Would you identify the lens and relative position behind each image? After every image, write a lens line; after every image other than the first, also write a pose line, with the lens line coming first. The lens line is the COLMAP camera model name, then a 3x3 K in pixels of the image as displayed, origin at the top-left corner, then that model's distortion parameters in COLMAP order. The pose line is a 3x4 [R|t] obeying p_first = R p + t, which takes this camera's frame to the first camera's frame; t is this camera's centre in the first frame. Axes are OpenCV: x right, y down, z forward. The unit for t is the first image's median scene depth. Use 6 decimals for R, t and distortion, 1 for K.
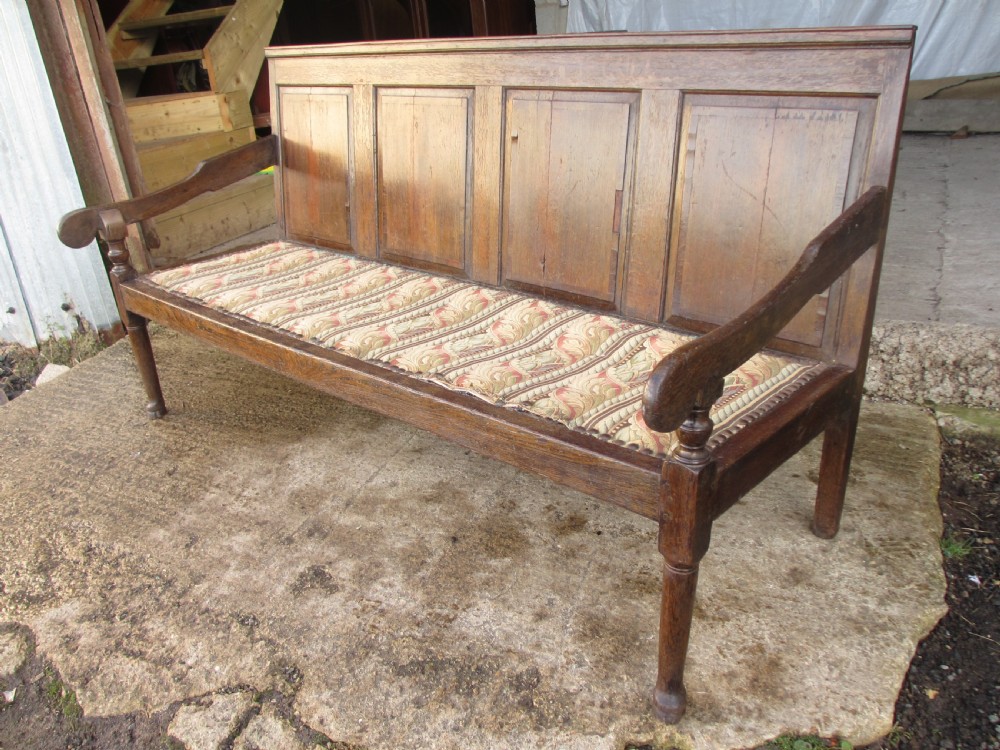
lens RADIAL K [[830.7, 0, 500.0], [0, 830.7, 375.0], [0, 0, 1]] dist [-0.038654, 0.000145]
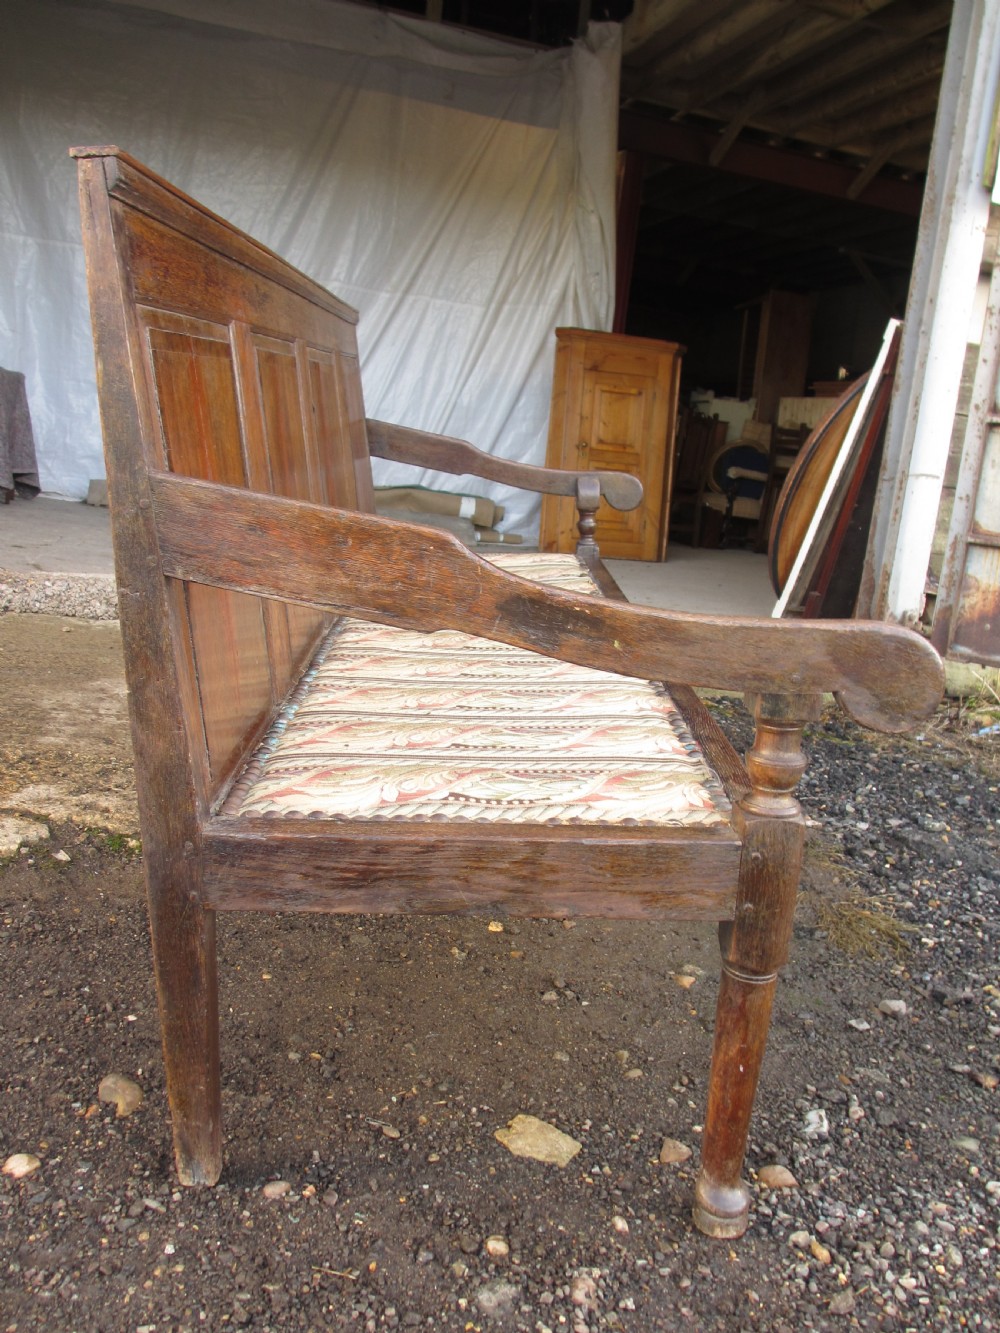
lens RADIAL K [[1112.7, 0, 476.9], [0, 1112.7, 664.3], [0, 0, 1]] dist [-0.053776, 0.016439]
pose [[0.702277, 0.057469, 0.709580, -1.052341], [0.103893, 0.977792, -0.182014, 0.426165], [-0.704282, 0.201545, 0.680710, -0.091913]]
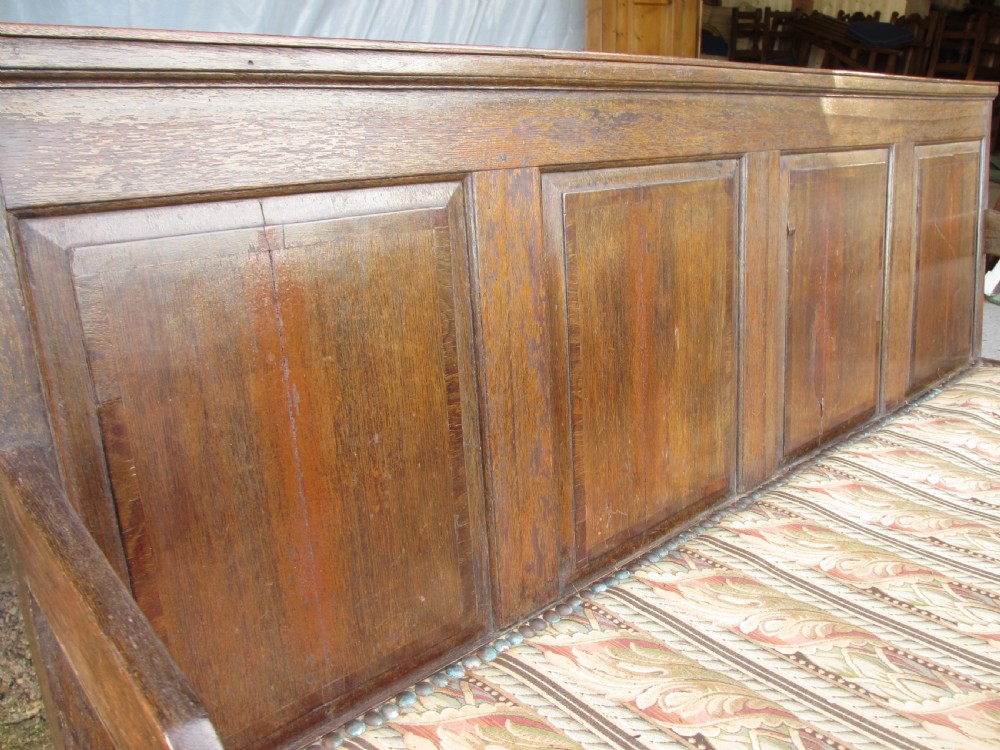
lens RADIAL K [[834.7, 0, 498.5], [0, 834.7, 381.0], [0, 0, 1]] dist [-0.041630, 0.003608]
pose [[0.715899, -0.136939, 0.684644, -0.826894], [0.175861, 0.984329, 0.012991, -0.262158], [-0.675694, 0.111102, 0.728762, 0.893476]]
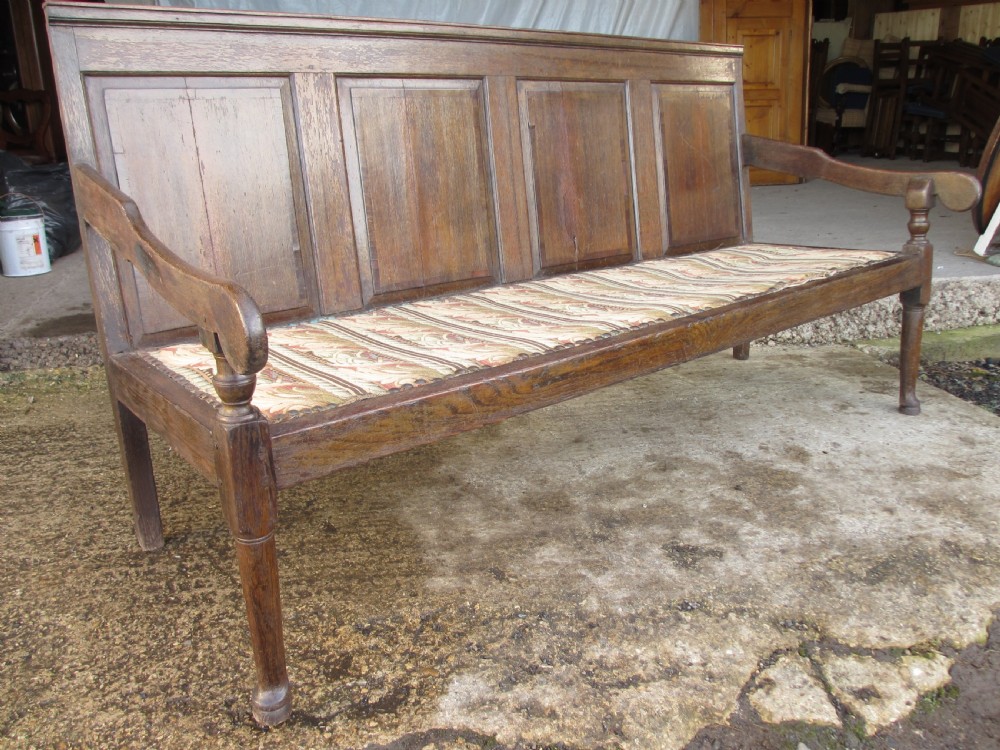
lens RADIAL K [[838.5, 0, 500.0], [0, 838.5, 375.0], [0, 0, 1]] dist [-0.044027, 0.008247]
pose [[0.767422, -0.115828, 0.630592, -0.971560], [0.187350, 0.981130, -0.047787, 0.060115], [-0.613158, 0.154815, 0.774642, 0.388750]]
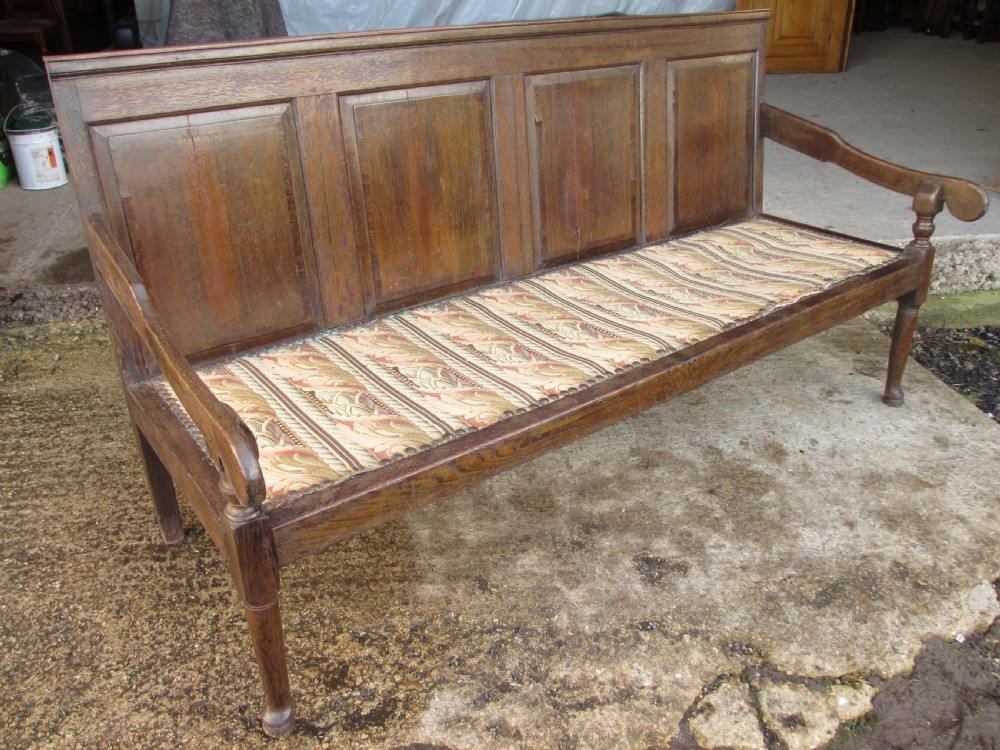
lens RADIAL K [[839.4, 0, 501.8], [0, 839.4, 375.9], [0, 0, 1]] dist [-0.039154, -0.002178]
pose [[0.788406, -0.202248, 0.580957, -0.945009], [0.148277, 0.979042, 0.139609, -0.156951], [-0.597017, -0.023926, 0.801871, 0.304269]]
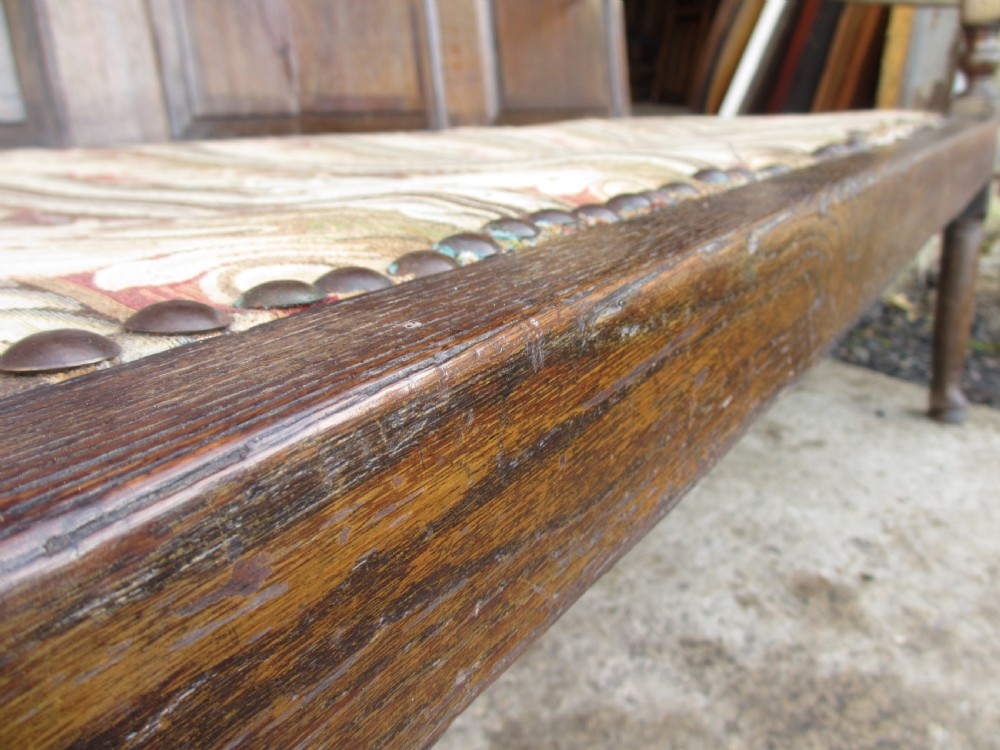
lens RADIAL K [[839.4, 0, 501.8], [0, 839.4, 375.9], [0, 0, 1]] dist [-0.039154, -0.002178]
pose [[0.538283, -0.176987, 0.823970, -0.428719], [0.254609, 0.966166, 0.041199, 0.012983], [-0.803384, 0.187614, 0.565133, 0.926832]]
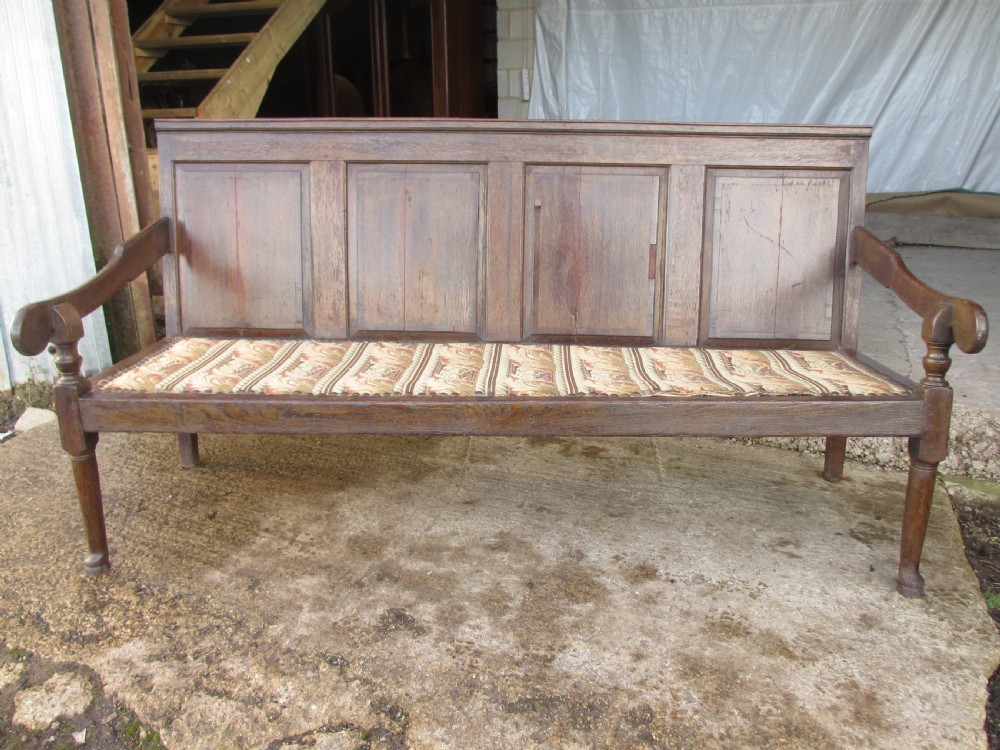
lens RADIAL K [[834.7, 0, 500.0], [0, 834.7, 375.0], [0, 0, 1]] dist [-0.053776, 0.016439]
pose [[0.991792, 0.054014, 0.115894, -0.240005], [-0.041701, 0.993475, -0.106154, 0.055473], [-0.120872, 0.100450, 0.987573, -0.029363]]
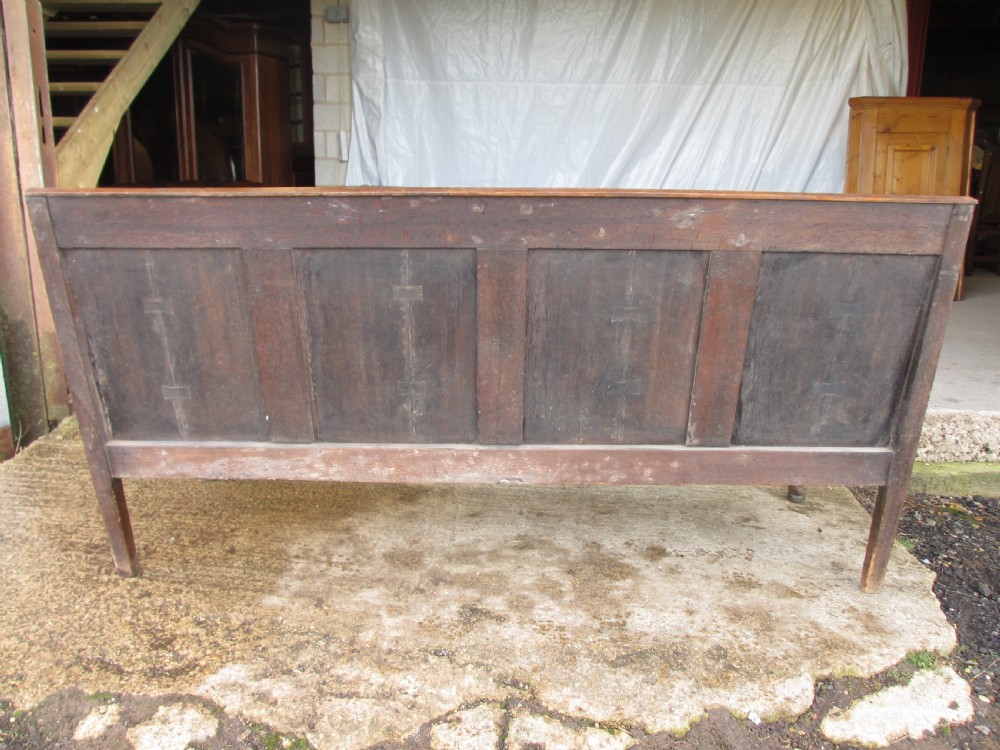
lens RADIAL K [[834.7, 0, 500.0], [0, 834.7, 375.0], [0, 0, 1]] dist [-0.053776, 0.016439]
pose [[0.916830, 0.022850, 0.398623, -0.657591], [0.052866, 0.982624, -0.177917, 0.137602], [-0.395763, 0.184193, 0.899692, -0.059259]]
